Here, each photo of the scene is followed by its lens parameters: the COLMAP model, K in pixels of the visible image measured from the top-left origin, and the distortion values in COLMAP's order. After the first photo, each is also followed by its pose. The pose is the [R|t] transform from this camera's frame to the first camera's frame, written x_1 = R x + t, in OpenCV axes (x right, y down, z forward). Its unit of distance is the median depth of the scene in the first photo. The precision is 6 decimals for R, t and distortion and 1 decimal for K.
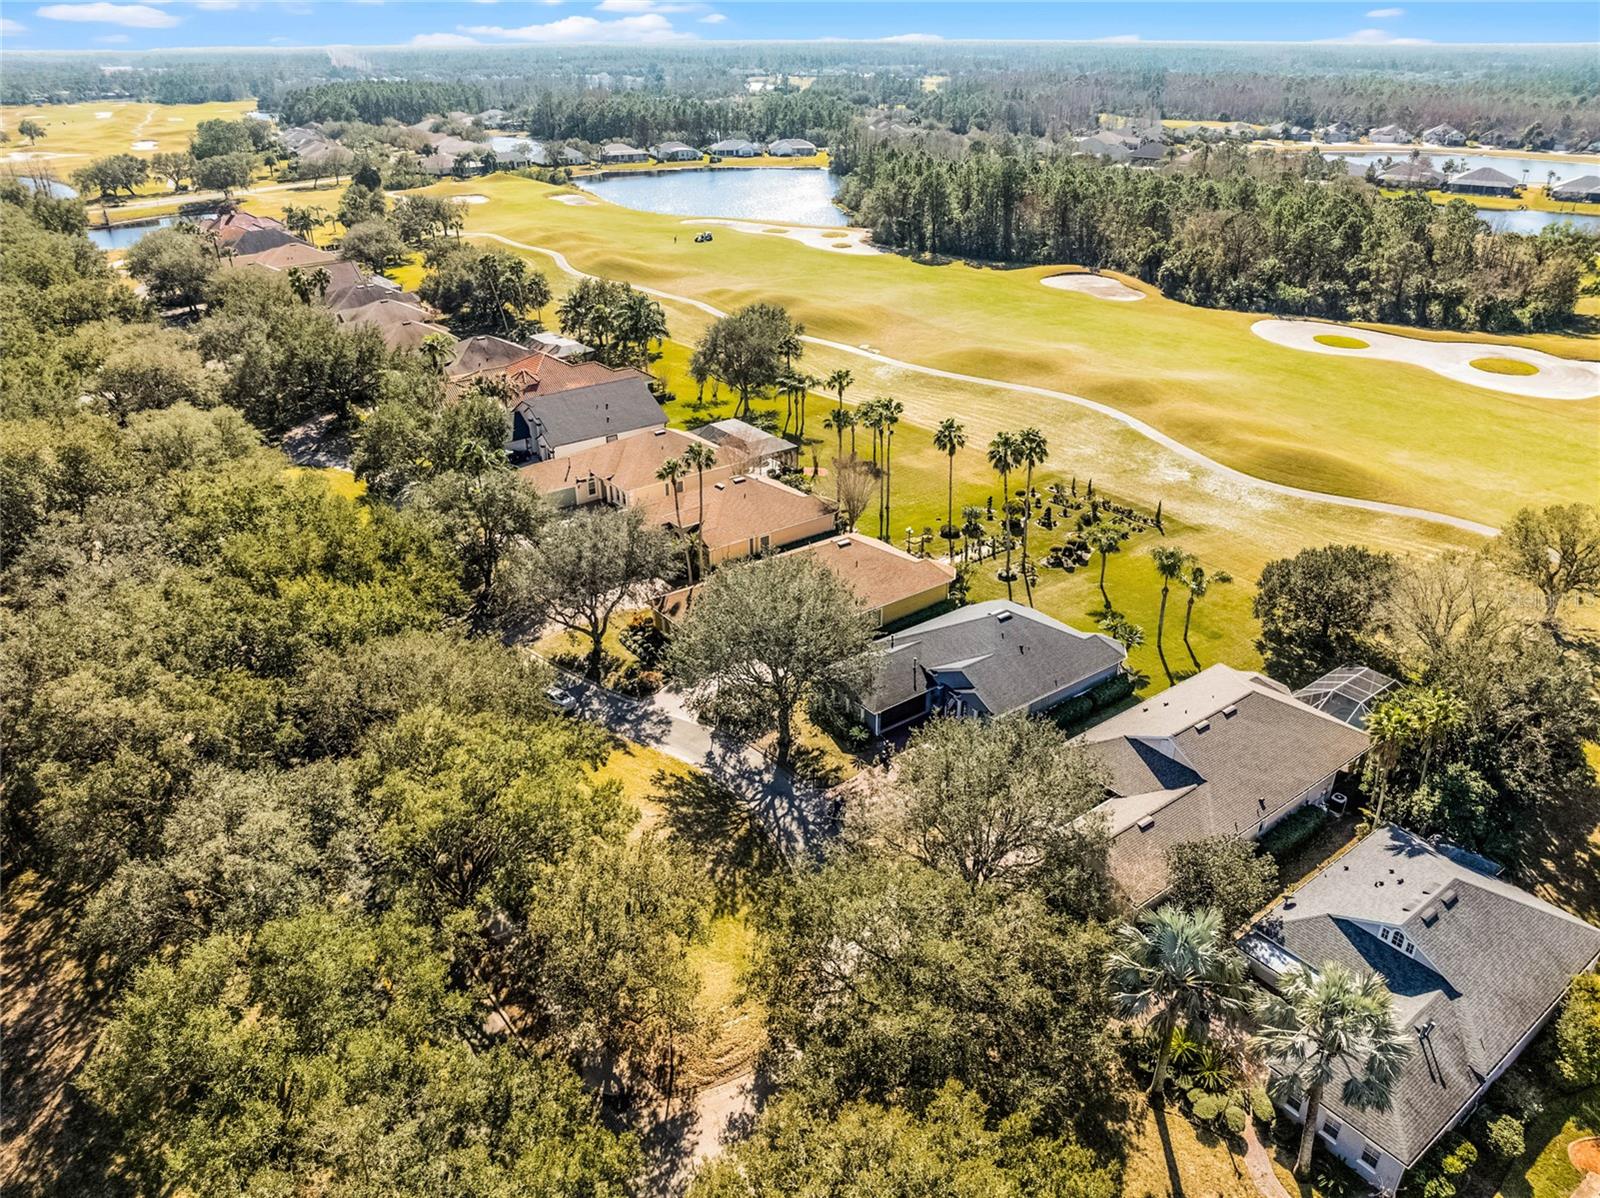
lens RADIAL K [[1121.8, 0, 800.4], [0, 1121.8, 598.2], [0, 0, 1]] dist [-0.043487, 0.007136]
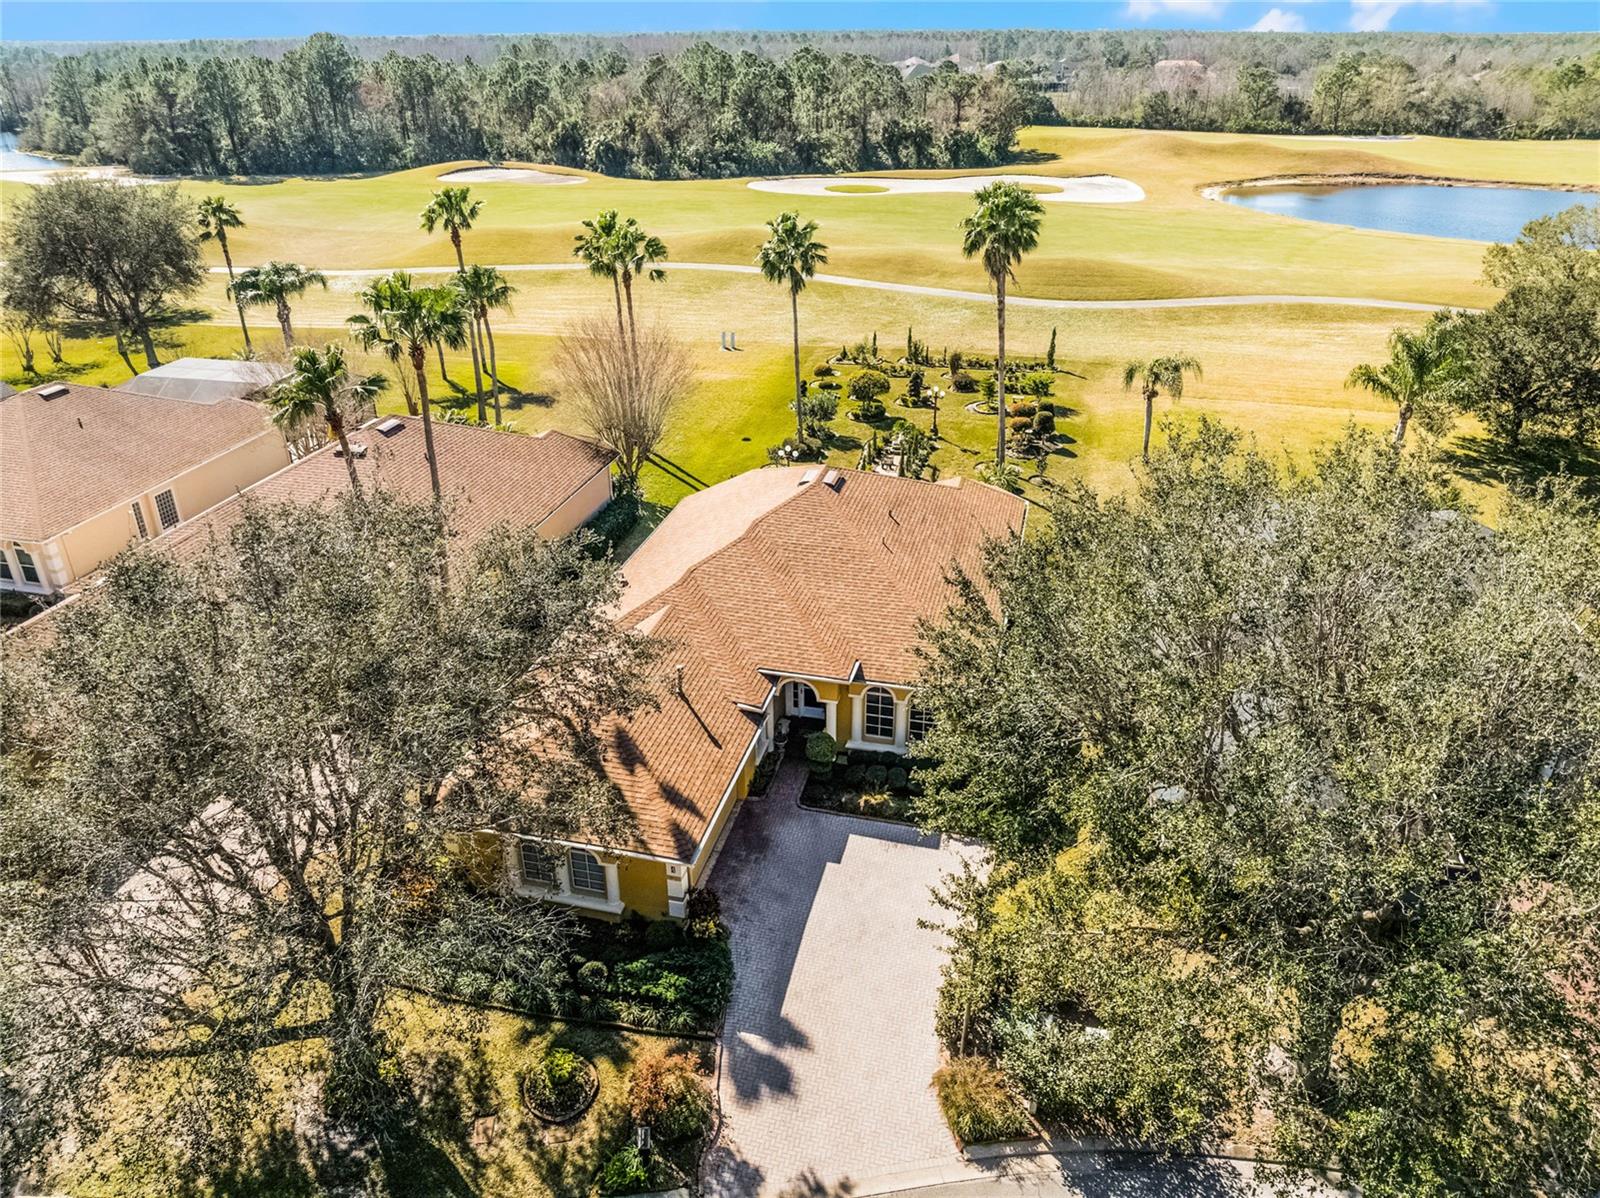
lens RADIAL K [[1121.8, 0, 795.6], [0, 1121.8, 587.6], [0, 0, 1]] dist [-0.043487, 0.007136]
pose [[0.774605, -0.281362, 0.566411, -0.103847], [0.286762, 0.954488, 0.081971, -0.025060], [-0.563697, 0.098930, 0.820036, 0.344186]]
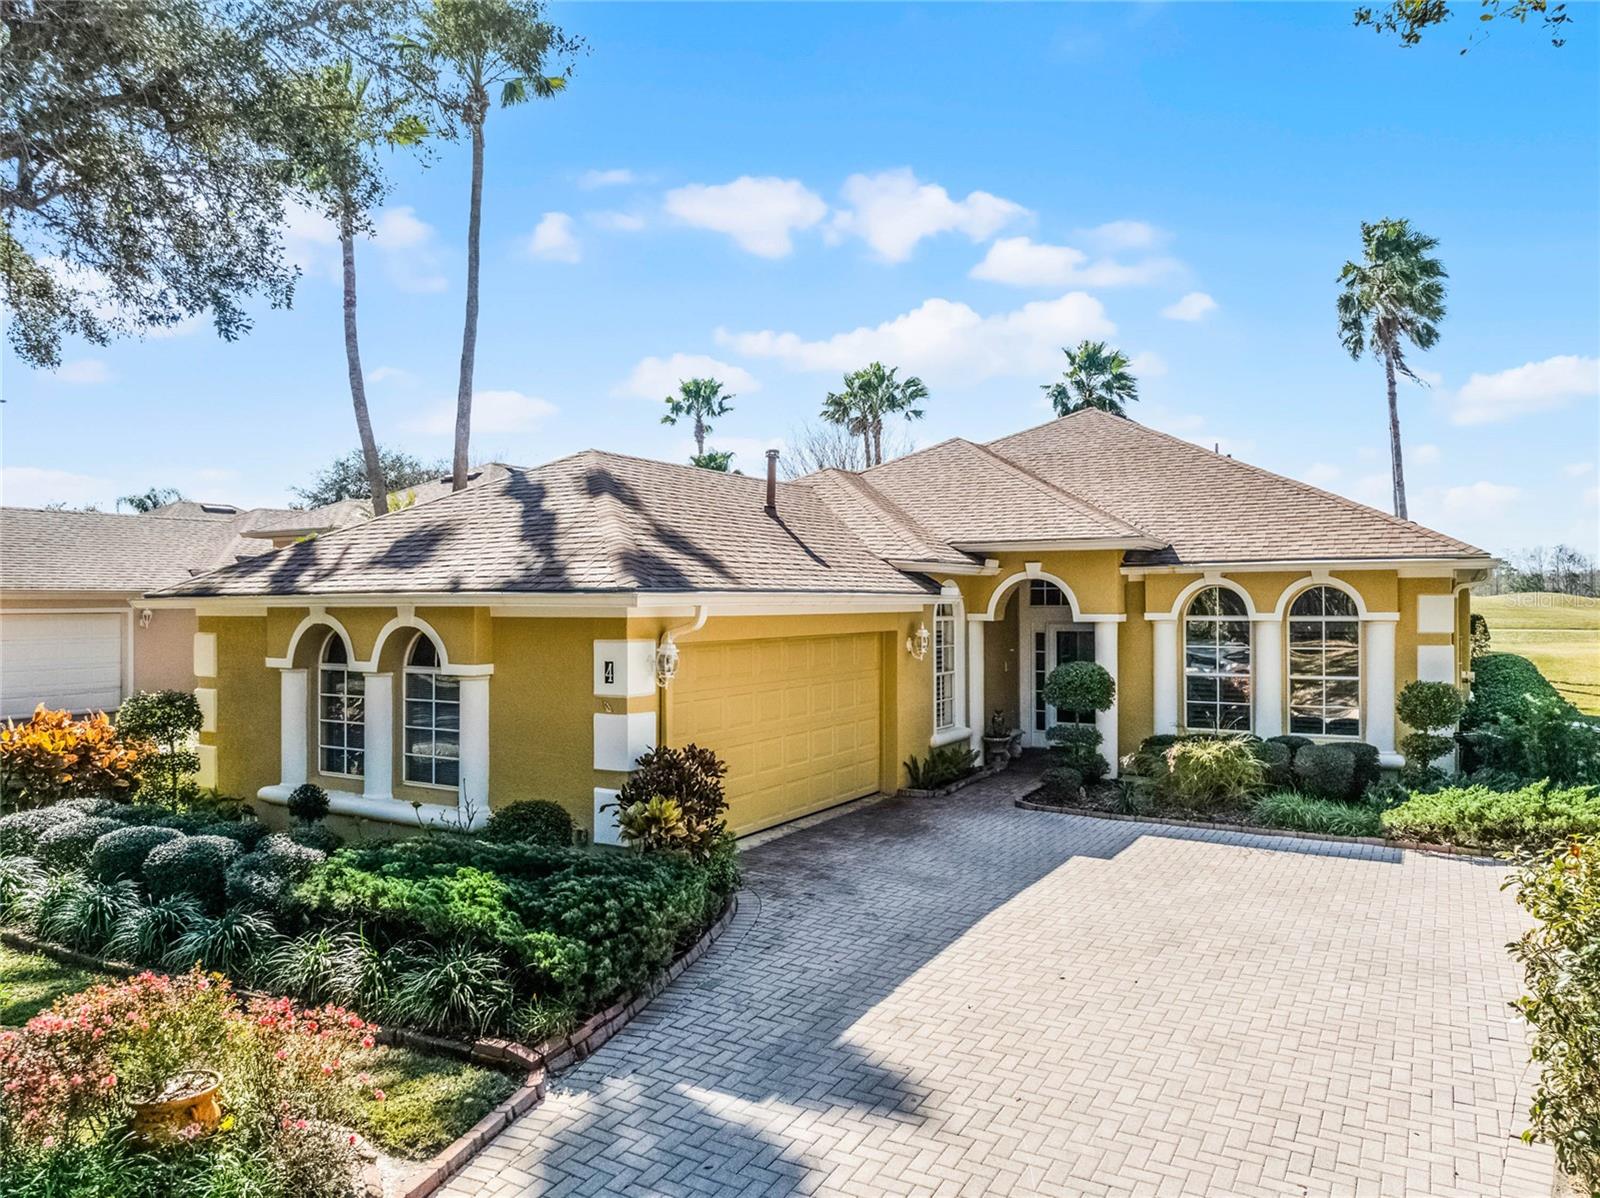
lens RADIAL K [[1121.8, 0, 796.4], [0, 1121.8, 592.7], [0, 0, 1]] dist [-0.043487, 0.007136]
pose [[0.922925, 0.010578, 0.384834, 0.037955], [0.165872, 0.891152, -0.422296, 0.161155], [-0.347413, 0.453581, 0.820712, 0.595153]]
